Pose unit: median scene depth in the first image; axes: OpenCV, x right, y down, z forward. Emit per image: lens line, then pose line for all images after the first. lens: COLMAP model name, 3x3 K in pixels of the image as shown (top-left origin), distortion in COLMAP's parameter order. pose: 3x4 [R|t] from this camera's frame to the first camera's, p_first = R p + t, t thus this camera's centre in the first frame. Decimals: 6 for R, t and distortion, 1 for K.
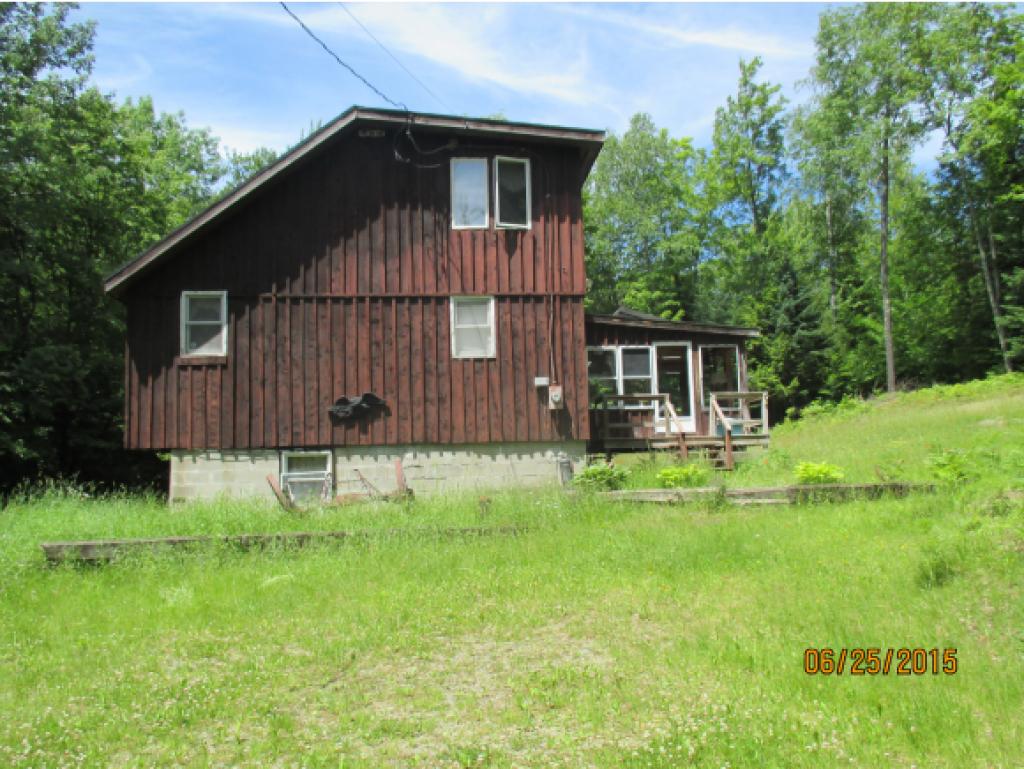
lens RADIAL K [[864.5, 0, 511.8], [0, 864.5, 386.6], [0, 0, 1]] dist [-0.035631, -0.007822]
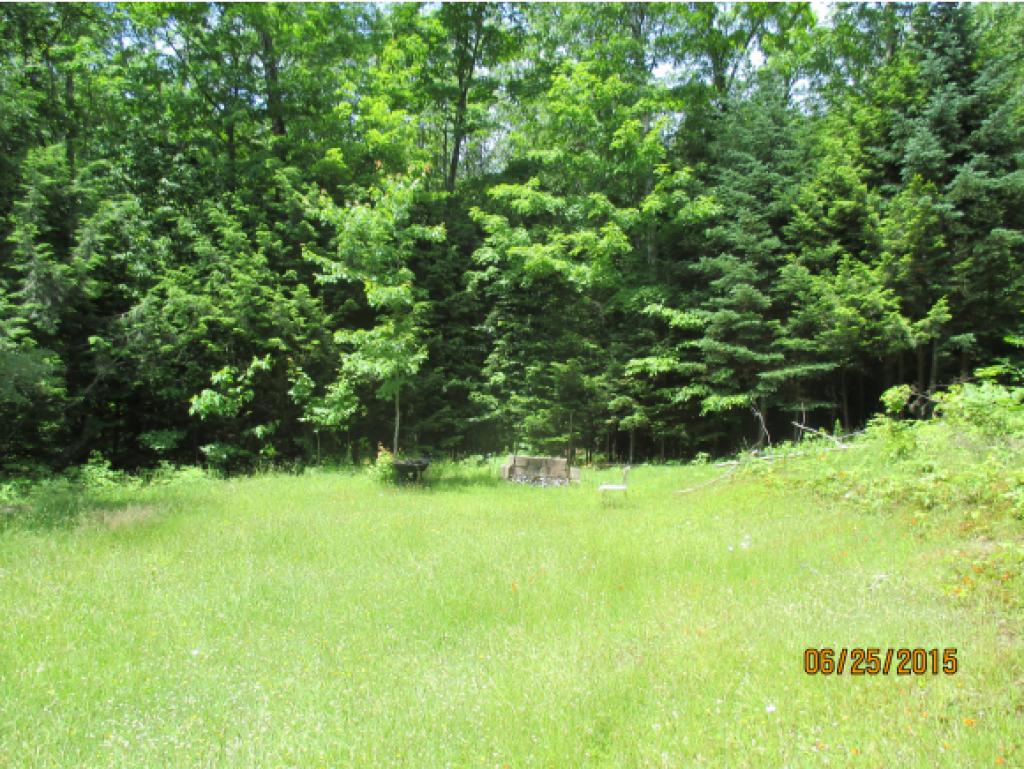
lens RADIAL K [[864.5, 0, 512.5], [0, 864.5, 383.9], [0, 0, 1]] dist [-0.035631, -0.007822]
pose [[0.980844, 0.073604, -0.180356, 0.234807], [-0.058882, 0.994582, 0.085668, 0.005913], [0.185685, -0.073407, 0.979864, 0.651146]]
